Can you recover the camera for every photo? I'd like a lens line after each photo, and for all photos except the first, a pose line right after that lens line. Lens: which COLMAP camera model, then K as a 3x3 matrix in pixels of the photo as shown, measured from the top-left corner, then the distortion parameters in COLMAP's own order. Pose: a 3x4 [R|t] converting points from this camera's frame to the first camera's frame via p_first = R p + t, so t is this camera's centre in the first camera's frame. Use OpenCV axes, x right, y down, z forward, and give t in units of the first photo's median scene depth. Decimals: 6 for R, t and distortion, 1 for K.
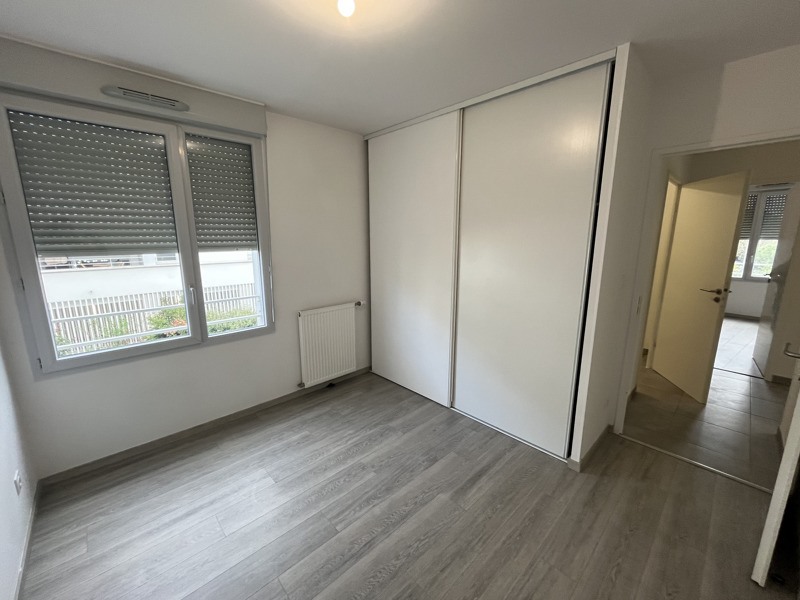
lens RADIAL K [[323.0, 0, 398.6], [0, 323.0, 298.8], [0, 0, 1]] dist [0.000308, -0.000127]
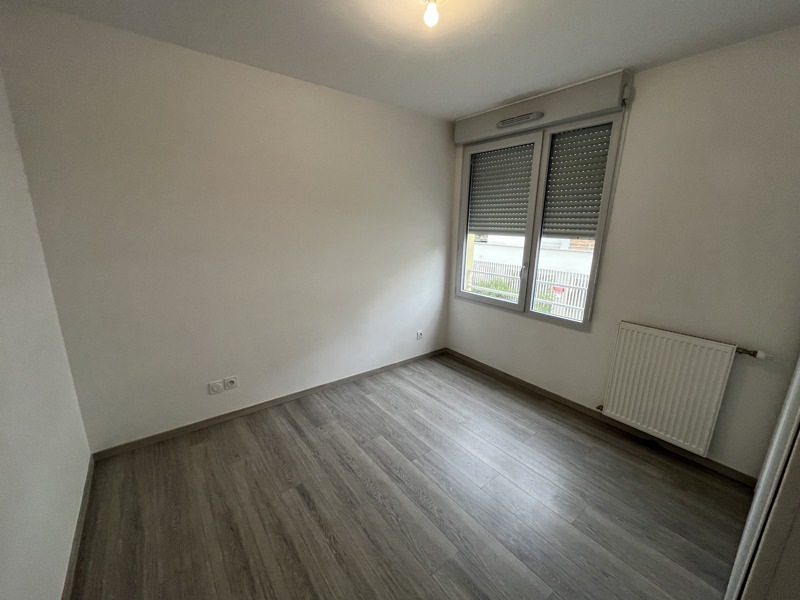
lens RADIAL K [[323.0, 0, 398.6], [0, 323.0, 298.8], [0, 0, 1]] dist [0.000308, -0.000127]
pose [[-0.091497, 0.229249, -0.969058, 0.661440], [-0.210140, 0.946780, 0.243820, -0.120005], [0.973380, 0.225947, -0.038453, 0.647951]]
